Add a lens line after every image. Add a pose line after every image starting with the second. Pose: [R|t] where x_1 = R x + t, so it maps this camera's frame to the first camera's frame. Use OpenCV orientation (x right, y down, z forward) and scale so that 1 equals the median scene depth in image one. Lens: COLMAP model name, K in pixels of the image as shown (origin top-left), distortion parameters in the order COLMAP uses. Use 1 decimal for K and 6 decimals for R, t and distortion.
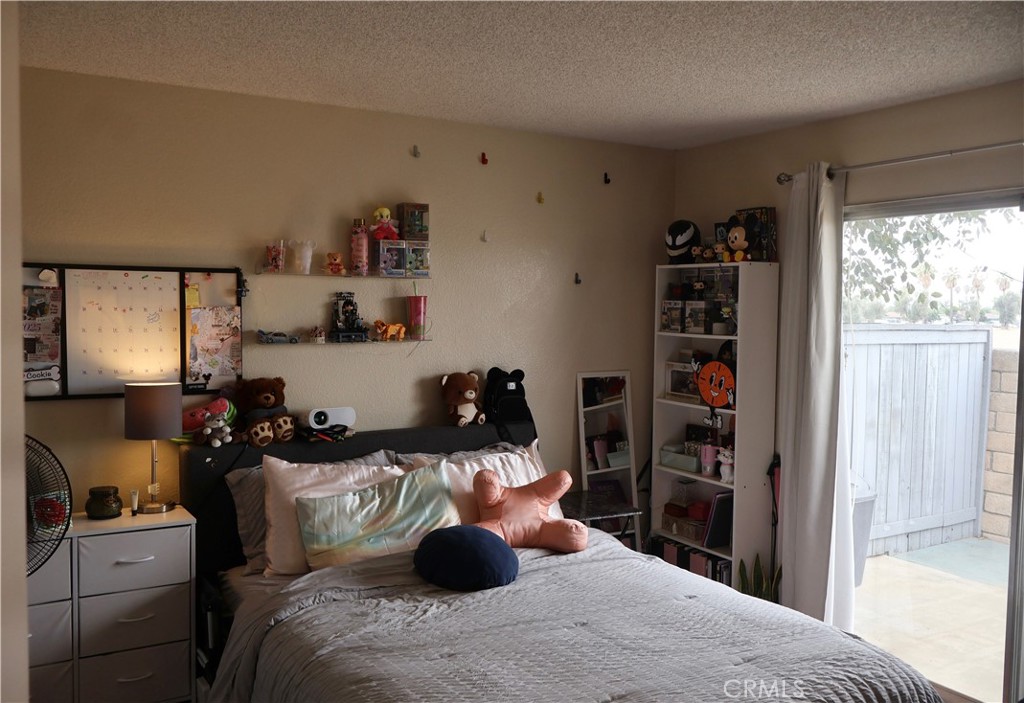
lens RADIAL K [[864.0, 0, 562.5], [0, 864.0, 353.6], [0, 0, 1]] dist [-0.003079, -0.000982]
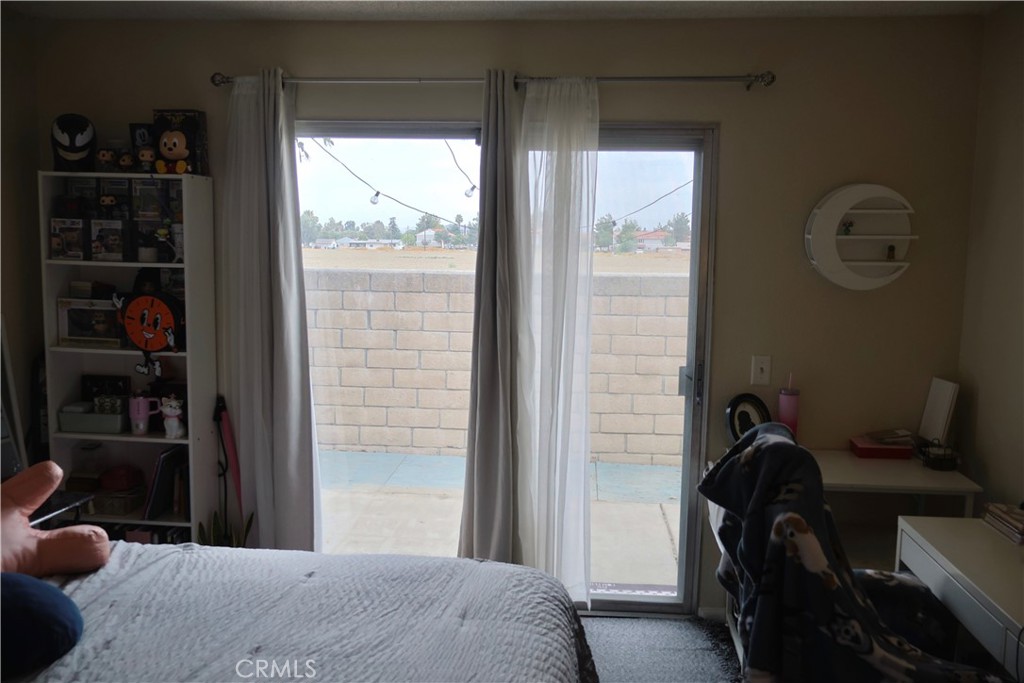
lens RADIAL K [[849.1, 0, 512.0], [0, 849.1, 341.5], [0, 0, 1]] dist [-0.000033, -0.001043]
pose [[0.612481, -0.092832, 0.785015, -0.296122], [0.030276, 0.995107, 0.094055, -0.014759], [-0.789905, -0.033840, 0.612294, 0.277932]]
